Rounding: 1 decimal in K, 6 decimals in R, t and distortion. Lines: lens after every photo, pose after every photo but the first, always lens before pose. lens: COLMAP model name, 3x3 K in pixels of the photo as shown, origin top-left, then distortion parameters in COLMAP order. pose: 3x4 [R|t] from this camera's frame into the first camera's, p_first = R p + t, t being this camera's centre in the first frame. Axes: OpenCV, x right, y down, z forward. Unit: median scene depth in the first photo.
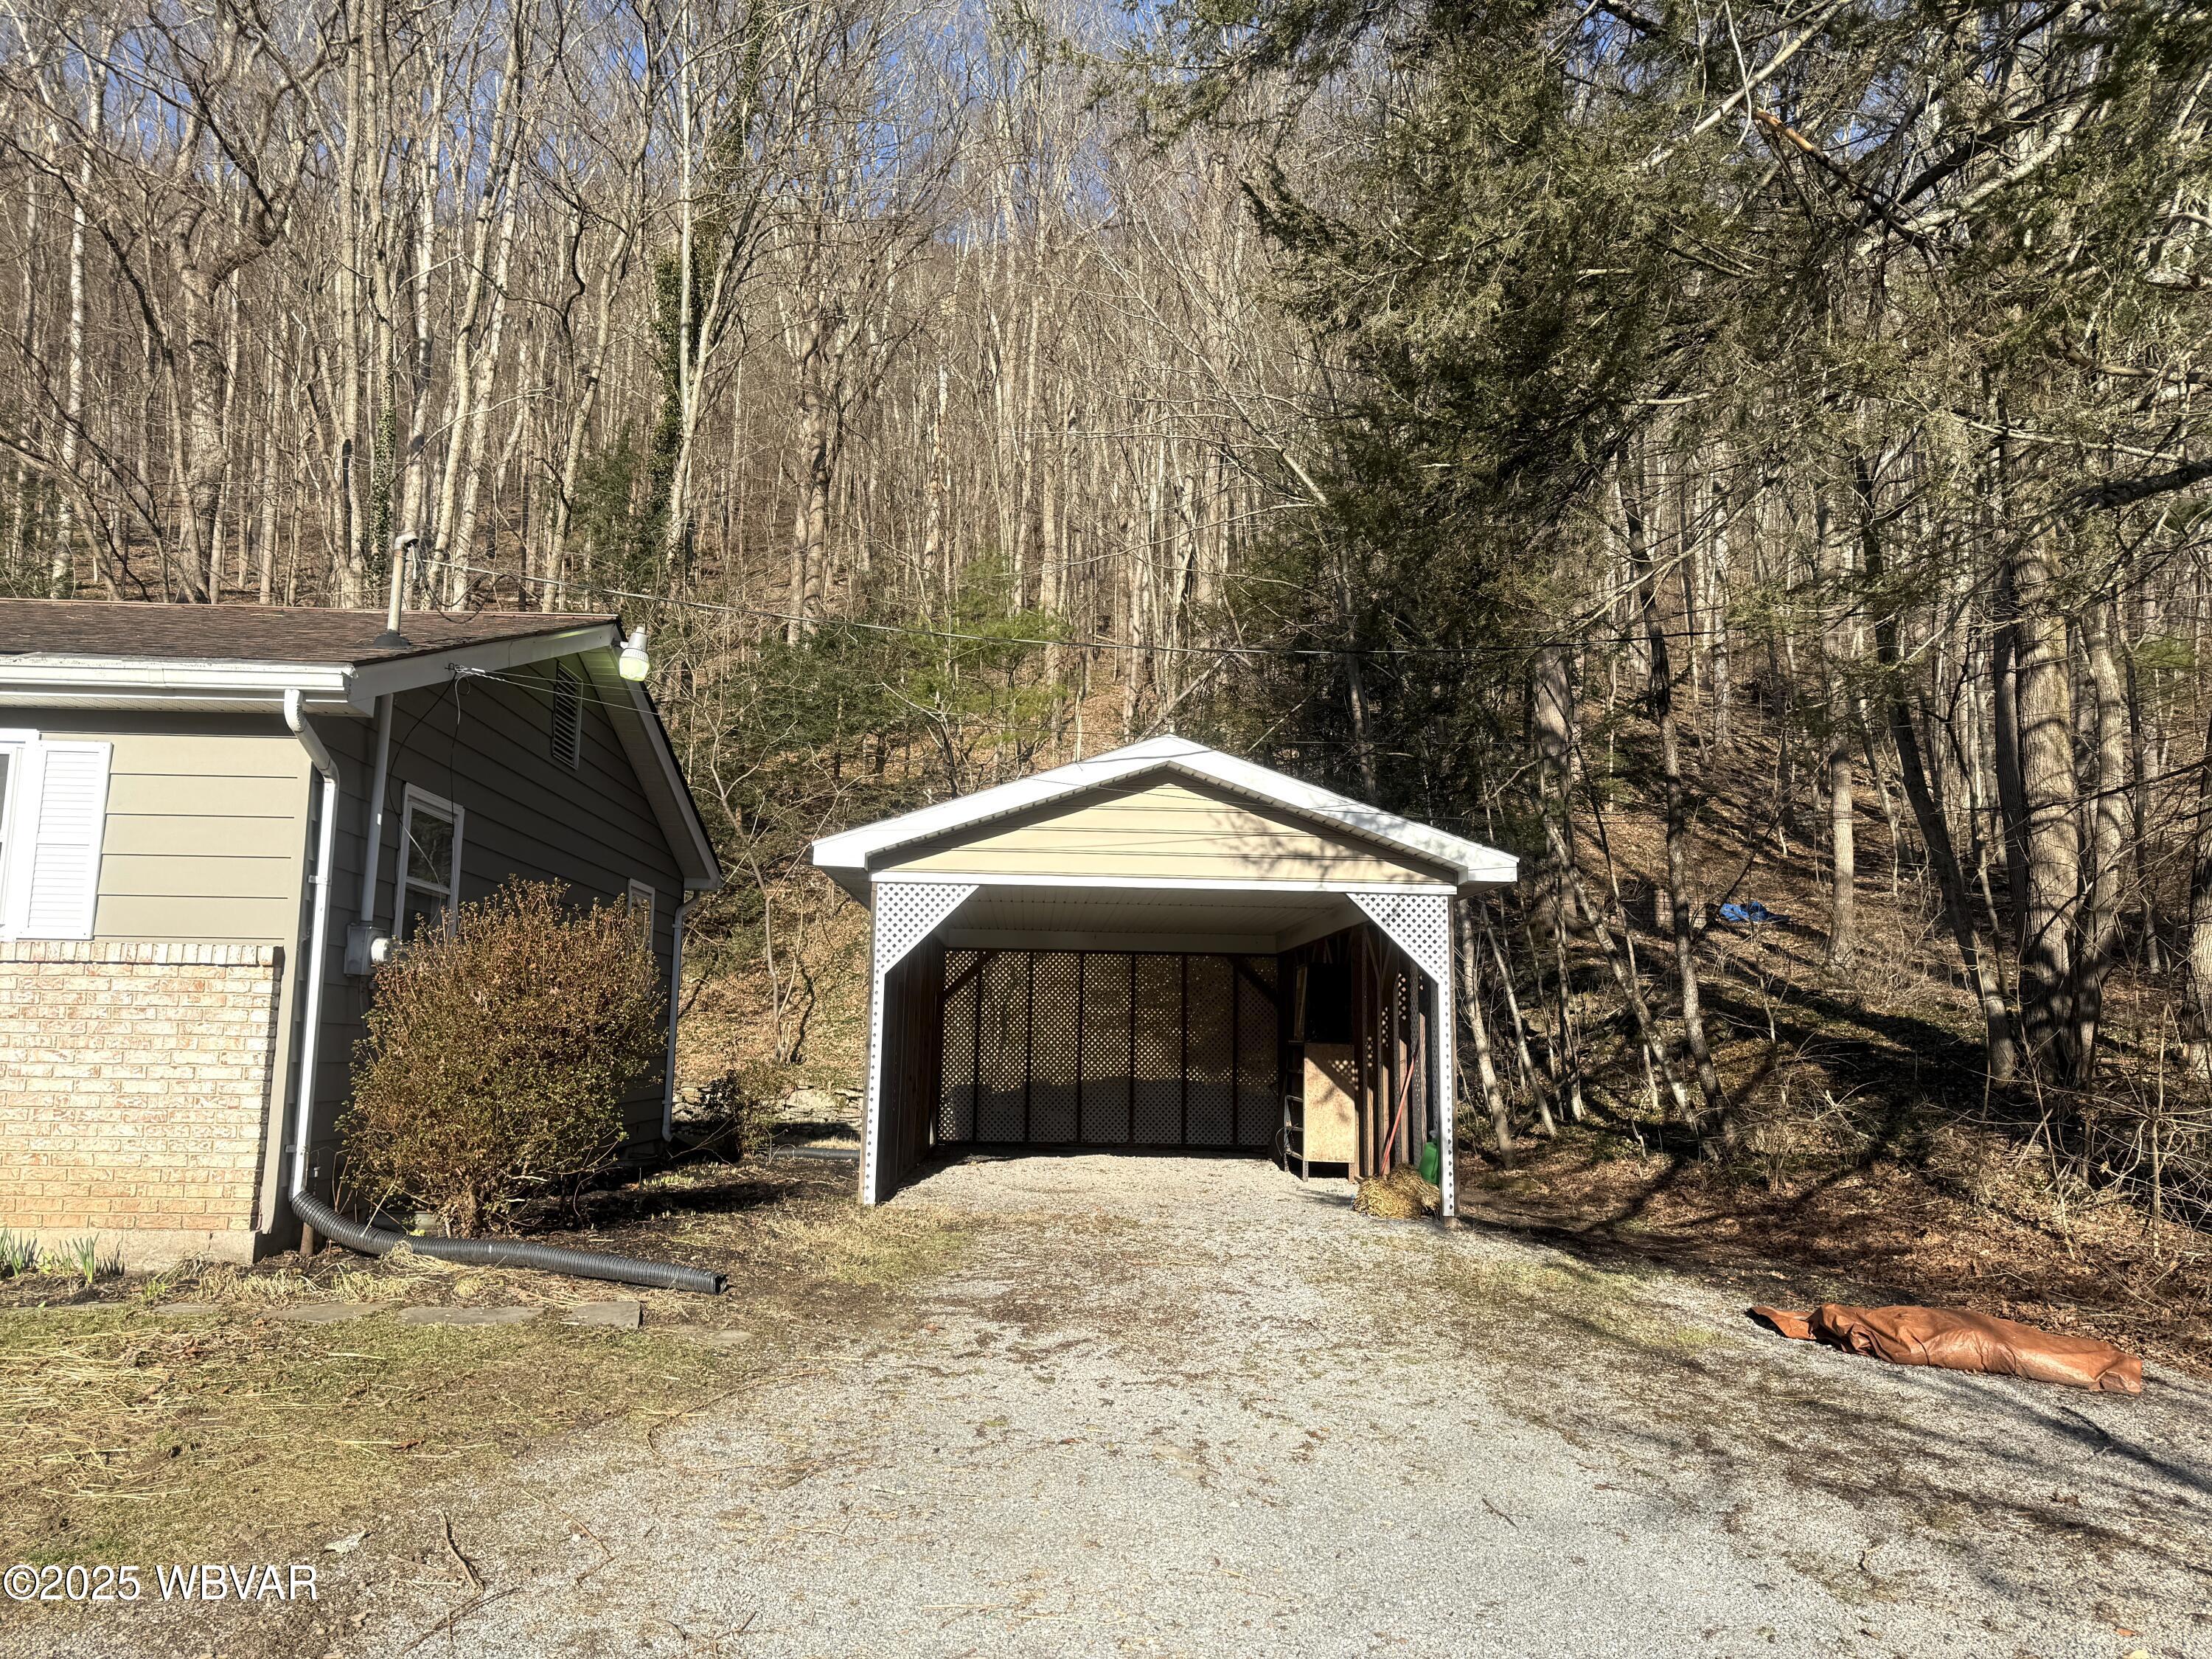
lens RADIAL K [[1656.5, 0, 1107.6], [0, 1656.5, 822.9], [0, 0, 1]] dist [0.061412, -0.000150]
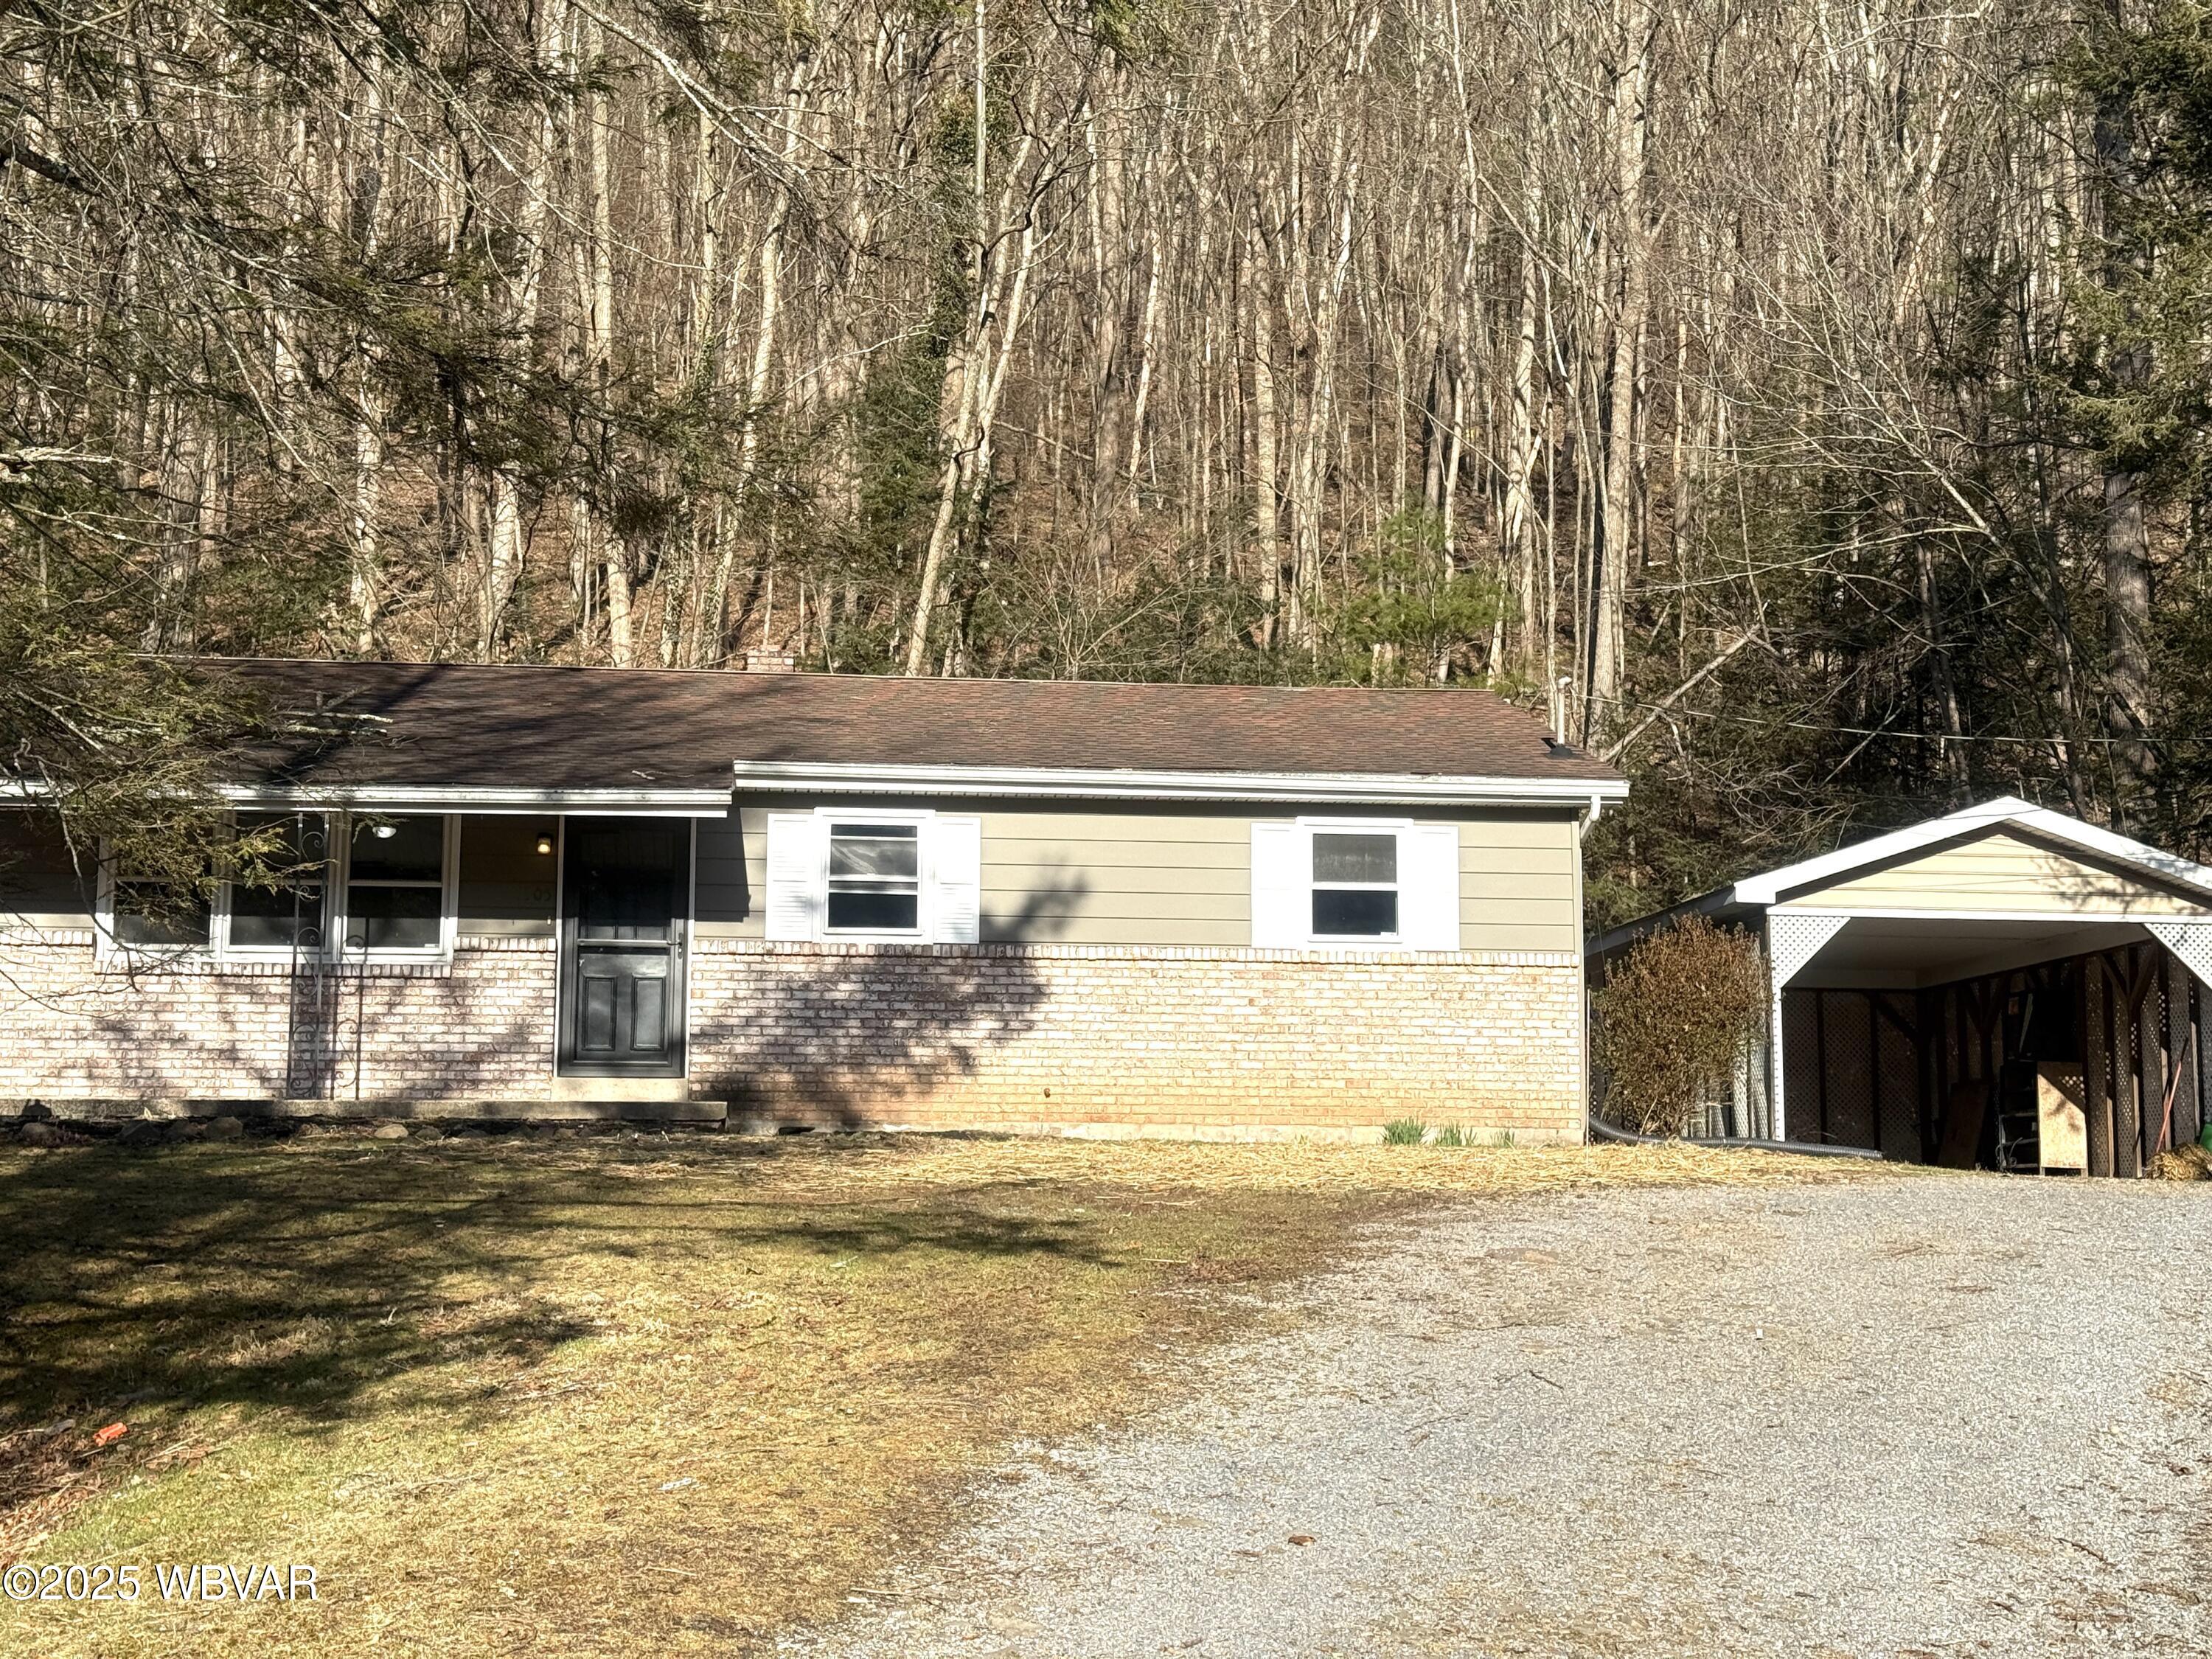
lens RADIAL K [[3078.6, 0, 1106.0], [0, 3078.6, 829.5], [0, 0, 1]] dist [0.090680, -0.003547]
pose [[0.999666, -0.002532, 0.025723, -0.690736], [0.002298, 0.999956, 0.009127, -0.050406], [-0.025745, -0.009065, 0.999627, -1.301523]]
